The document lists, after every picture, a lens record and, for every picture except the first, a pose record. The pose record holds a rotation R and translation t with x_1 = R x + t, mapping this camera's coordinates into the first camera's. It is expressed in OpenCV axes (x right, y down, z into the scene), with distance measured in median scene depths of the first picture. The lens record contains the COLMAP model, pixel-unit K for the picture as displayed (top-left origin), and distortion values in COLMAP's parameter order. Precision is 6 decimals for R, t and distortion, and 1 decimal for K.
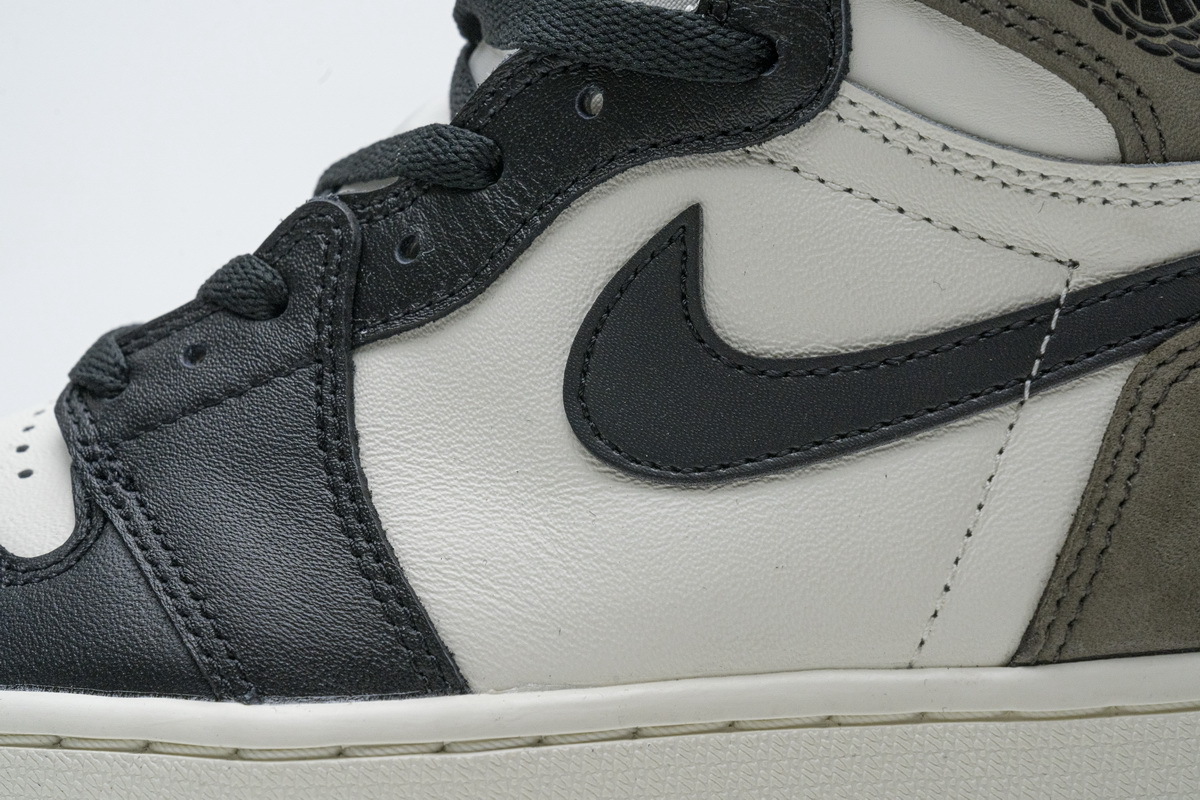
lens RADIAL K [[2313.8, 0, 600.0], [0, 2313.8, 400.0], [0, 0, 1]] dist [0.057237, -0.137434]
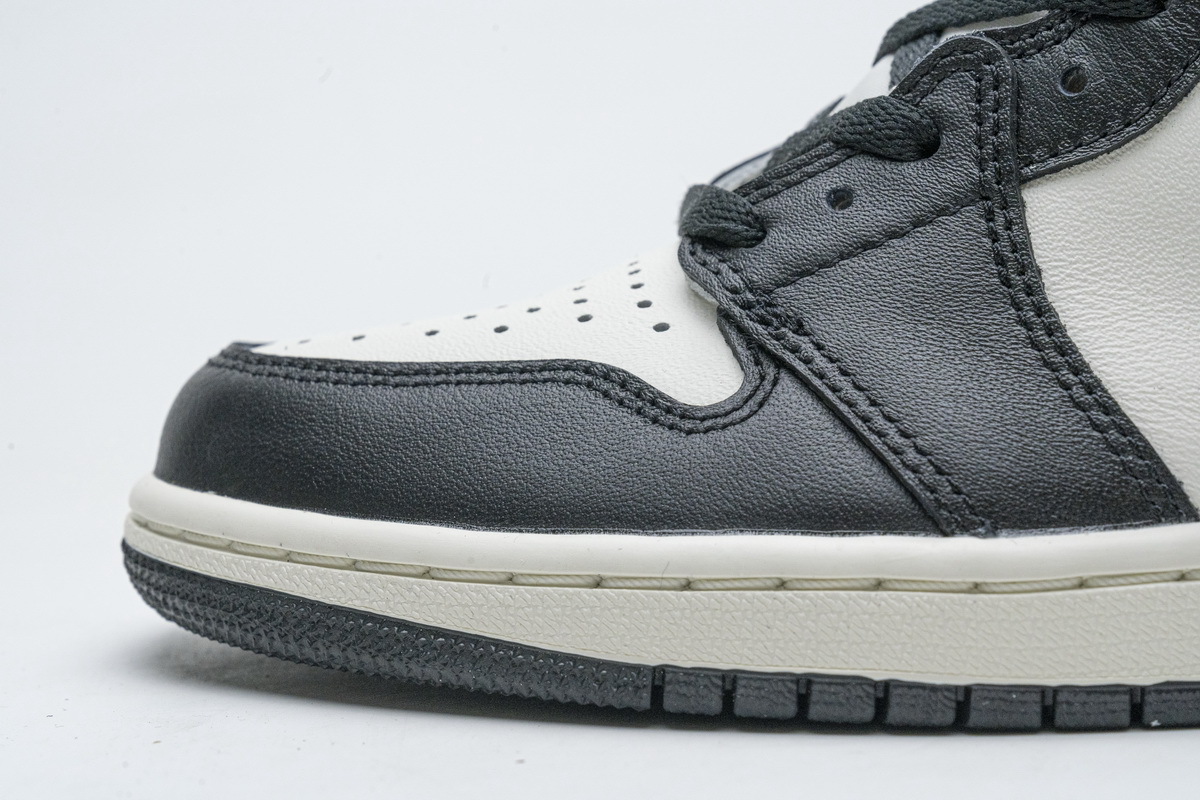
lens RADIAL K [[2313.8, 0, 600.0], [0, 2313.8, 400.0], [0, 0, 1]] dist [0.057237, -0.137434]
pose [[0.998938, -0.030605, 0.034442, -0.332831], [0.030019, 0.999398, 0.017405, 0.048390], [-0.034954, -0.016353, 0.999255, 0.021409]]
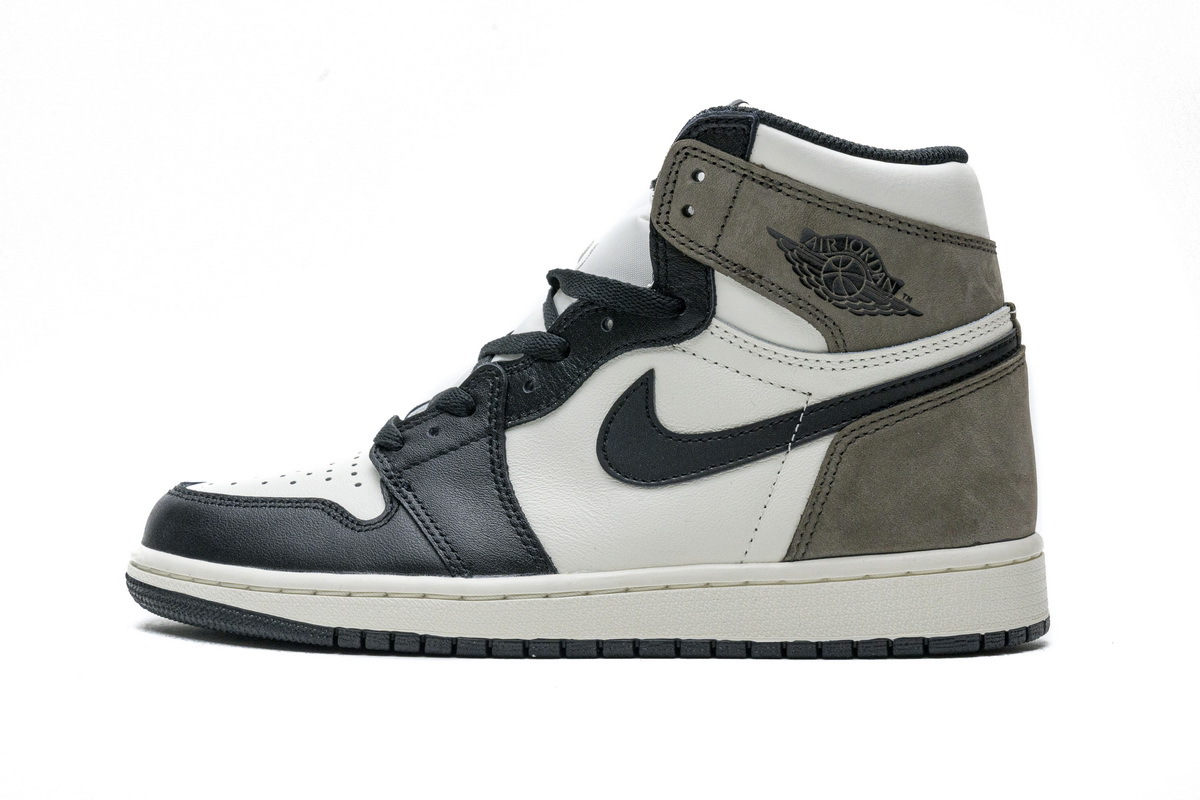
lens RADIAL K [[2313.8, 0, 600.0], [0, 2313.8, 400.0], [0, 0, 1]] dist [0.057237, -0.137434]
pose [[0.999970, -0.003074, -0.007133, 0.004931], [0.002936, 0.999810, -0.019265, -0.007116], [0.007190, 0.019244, 0.999789, -1.356043]]
